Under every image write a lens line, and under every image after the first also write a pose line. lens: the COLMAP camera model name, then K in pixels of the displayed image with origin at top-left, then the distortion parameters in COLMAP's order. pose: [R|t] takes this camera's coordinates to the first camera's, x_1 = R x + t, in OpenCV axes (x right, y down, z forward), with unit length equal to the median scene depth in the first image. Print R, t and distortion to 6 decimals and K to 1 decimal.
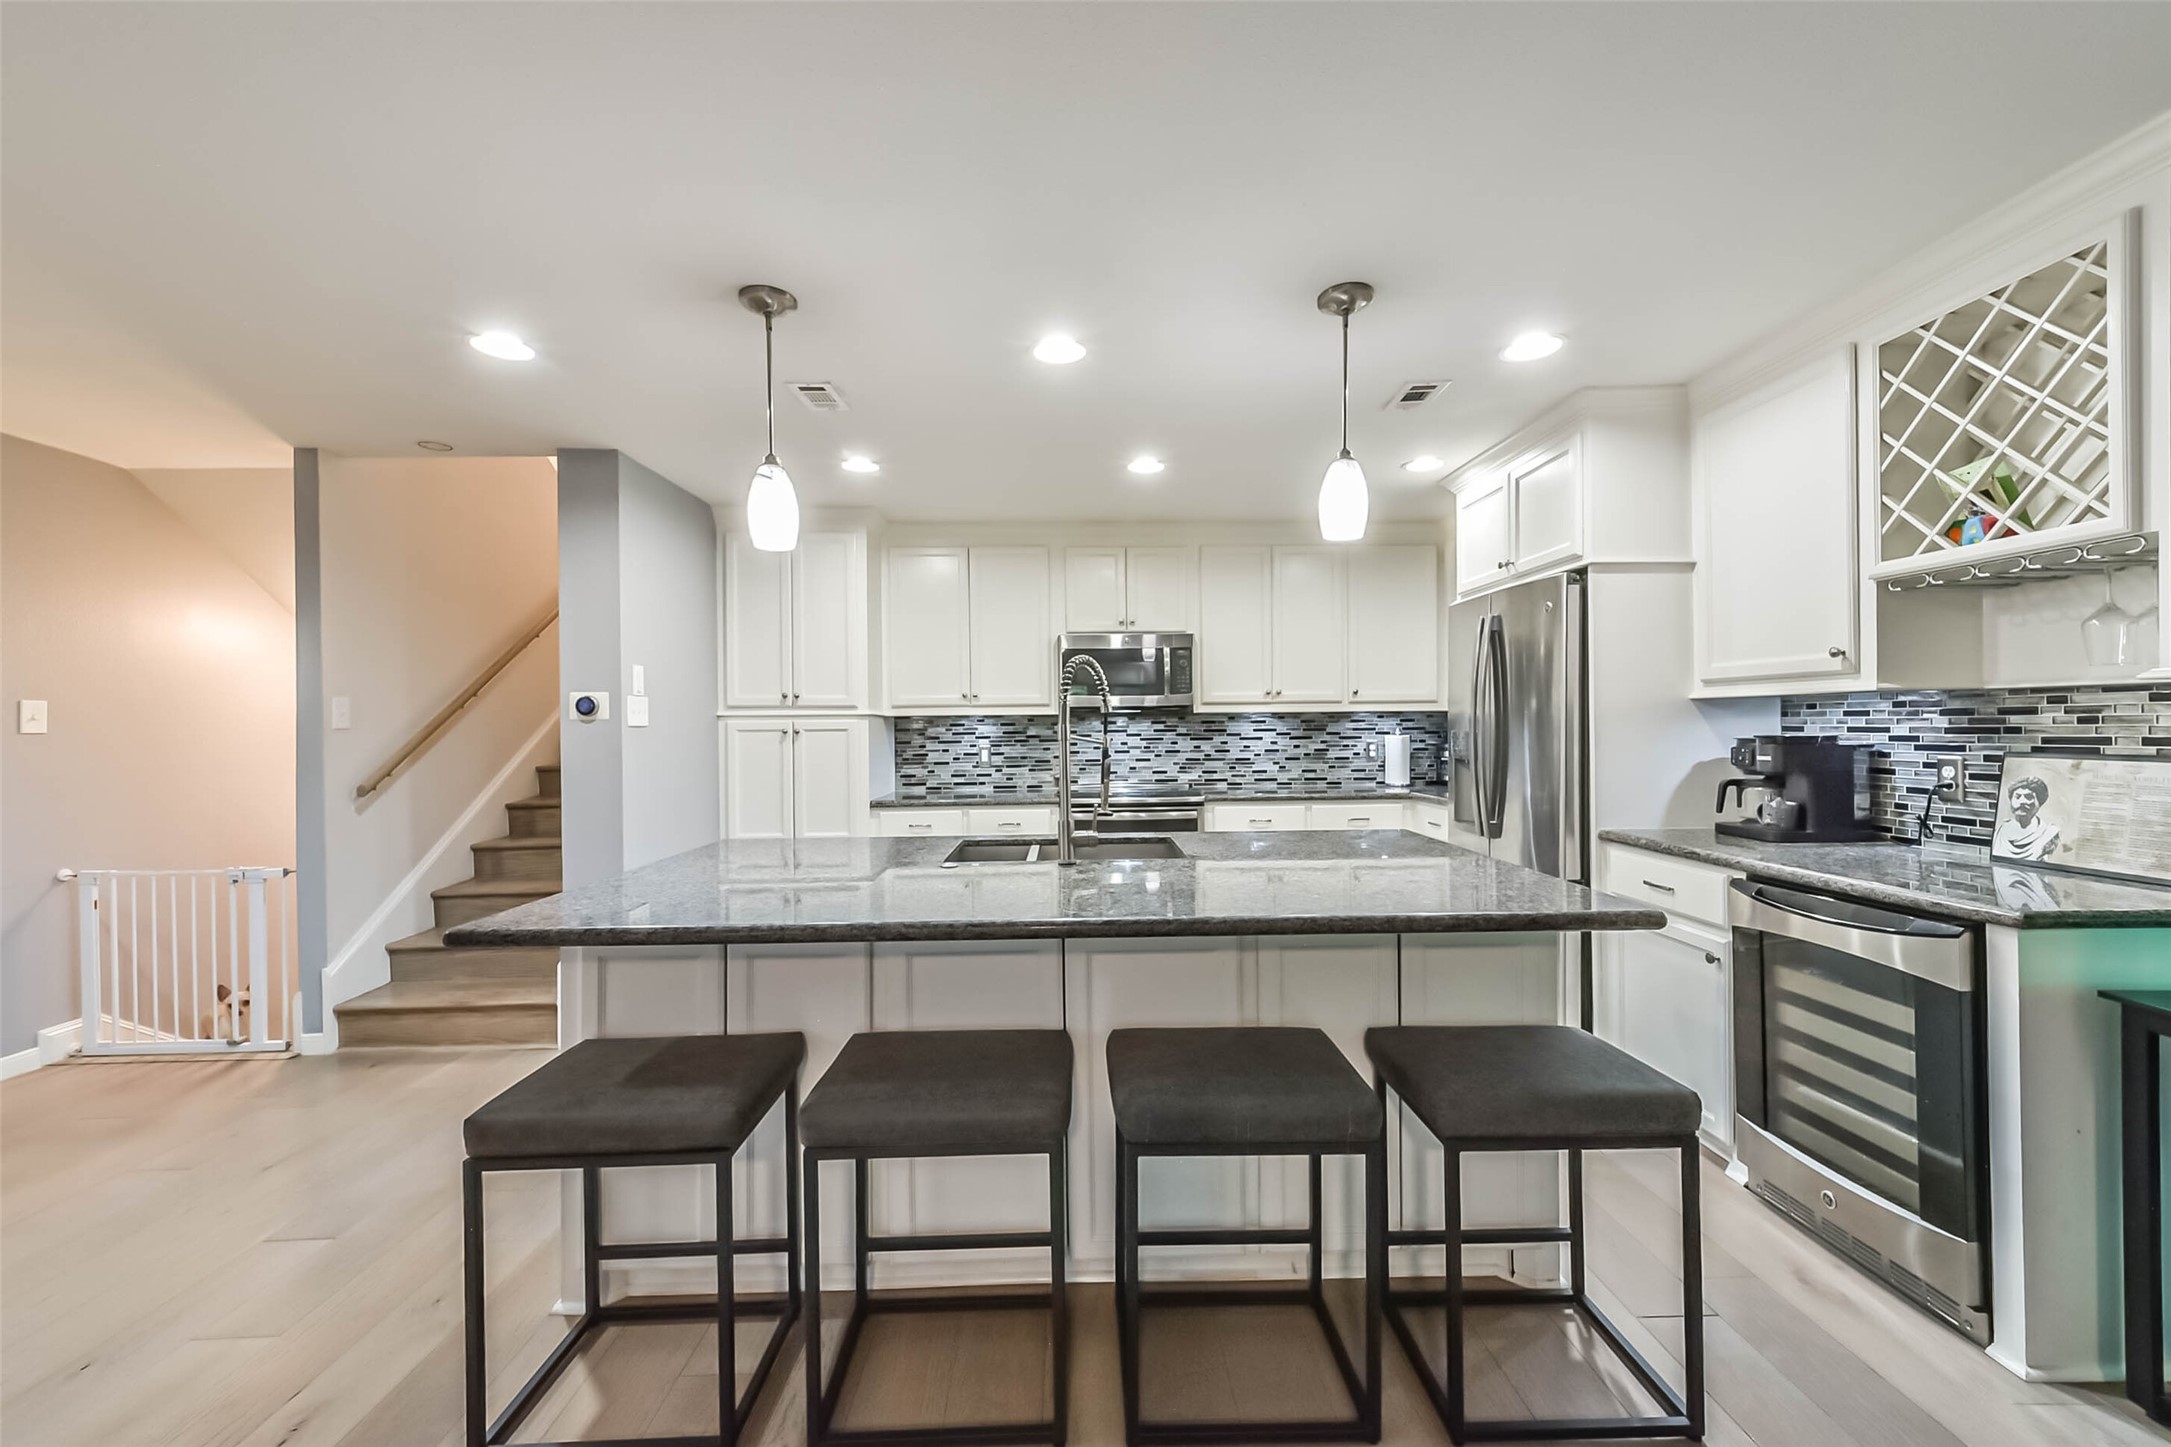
lens RADIAL K [[857.4, 0, 1083.7], [0, 857.4, 724.7], [0, 0, 1]] dist [0.002122, 0.000039]
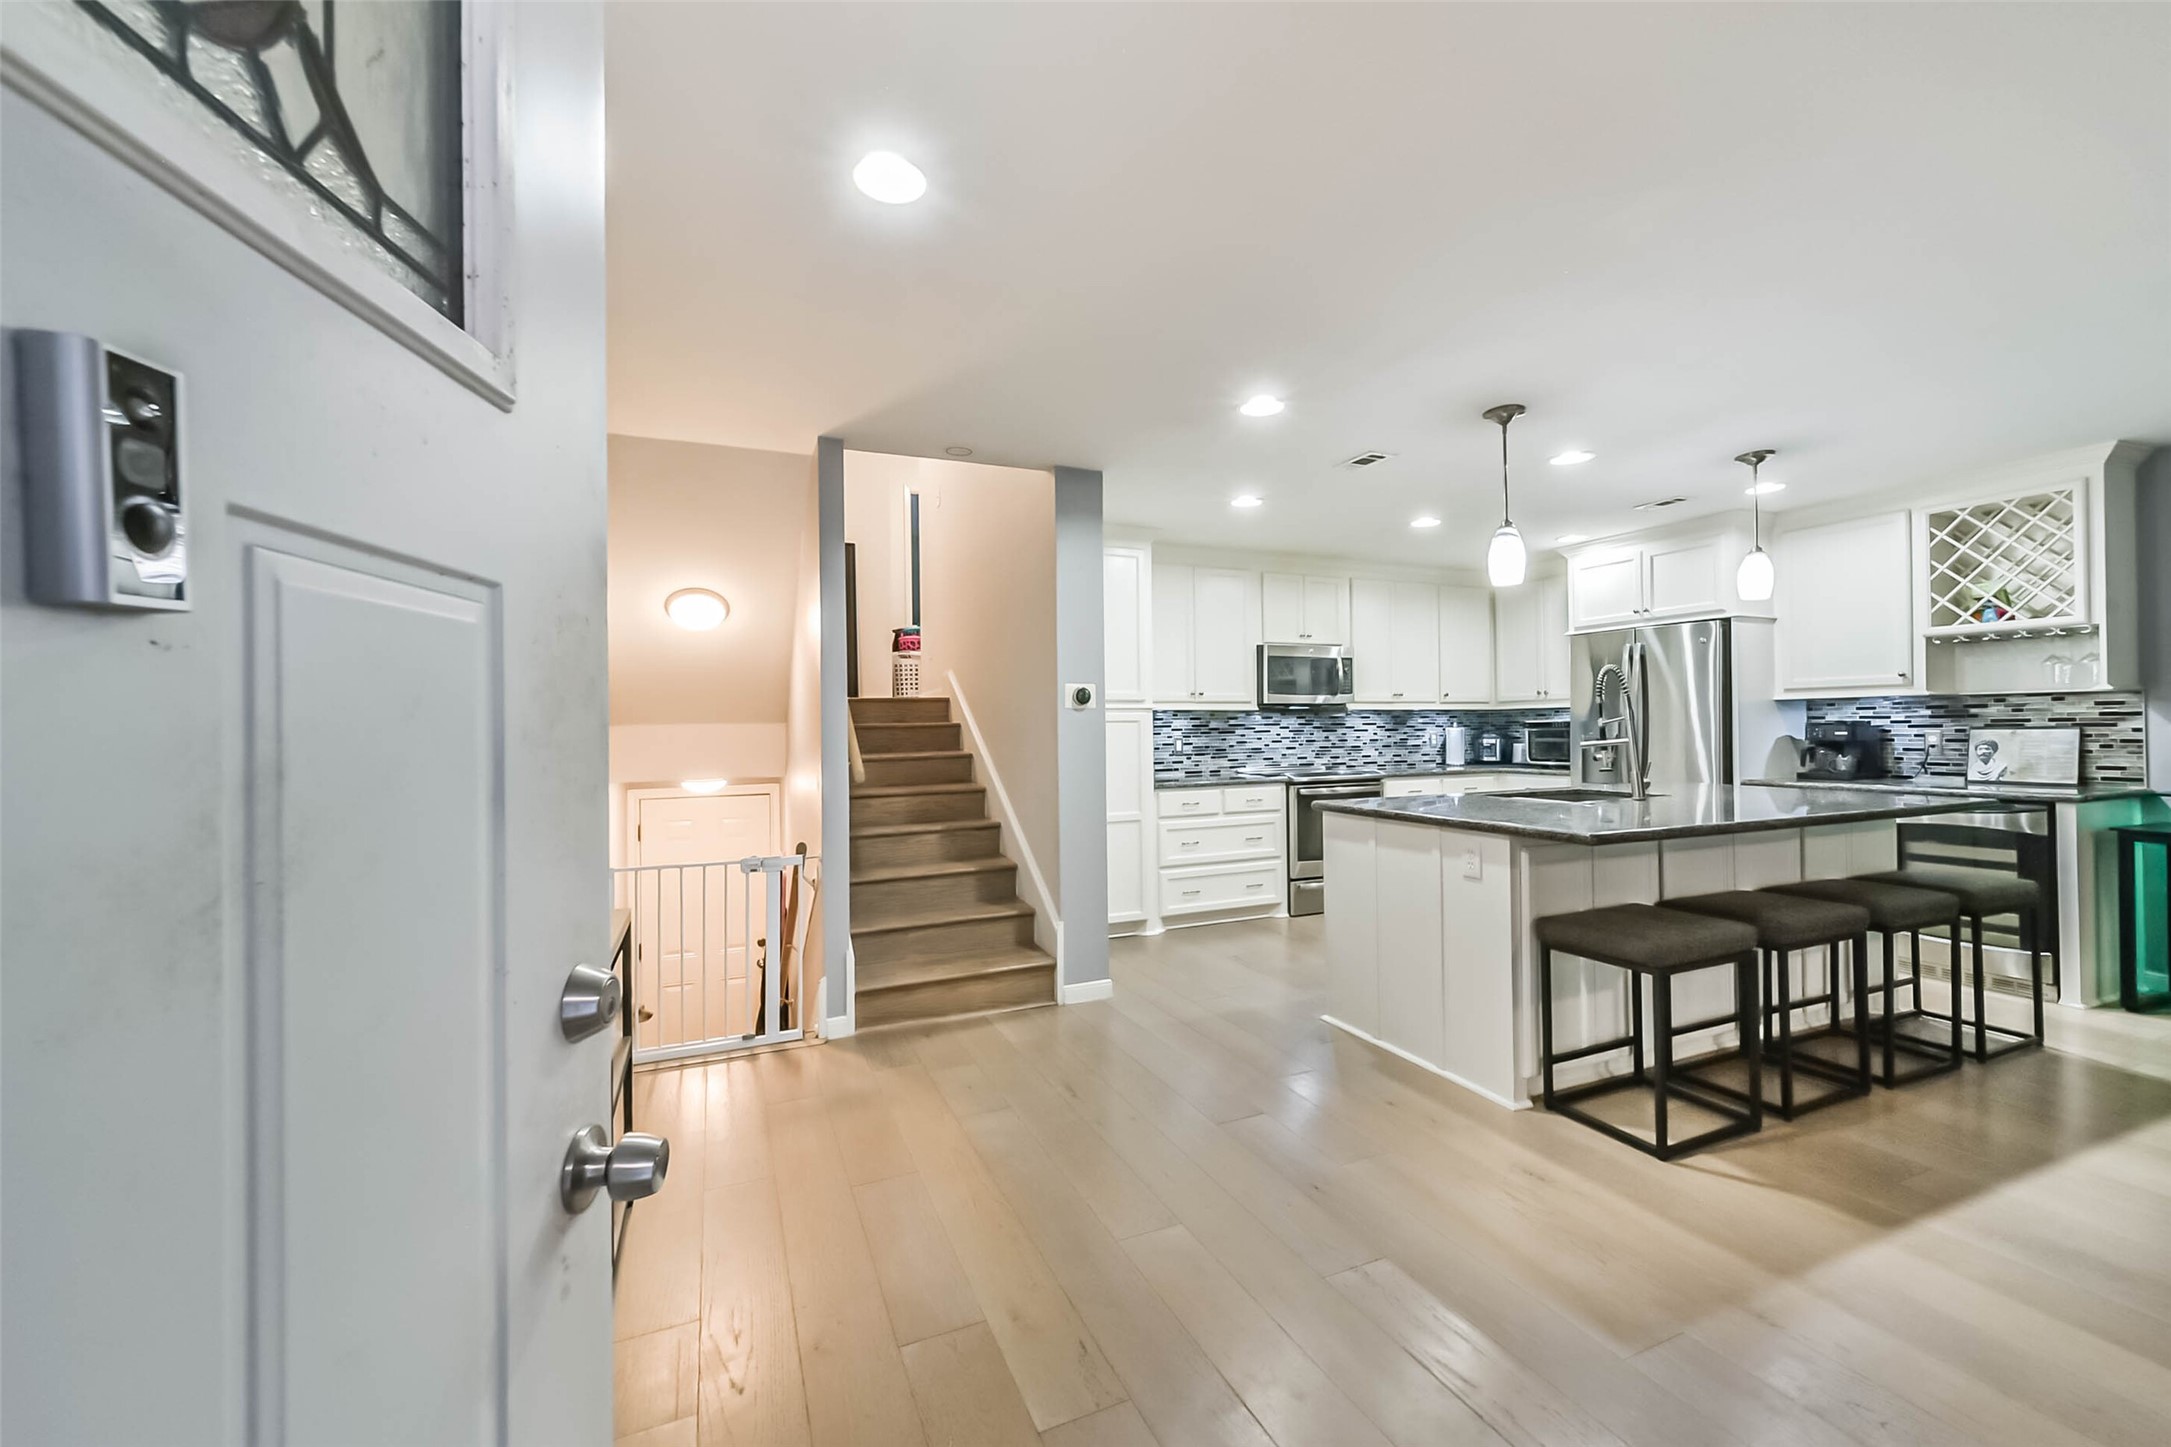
lens RADIAL K [[857.4, 0, 1083.7], [0, 857.4, 724.7], [0, 0, 1]] dist [0.002122, 0.000039]
pose [[0.927690, 0.001142, 0.373349, -1.160827], [0.001676, 0.999972, -0.007225, 0.027998], [-0.373347, 0.007328, 0.927663, -0.049038]]
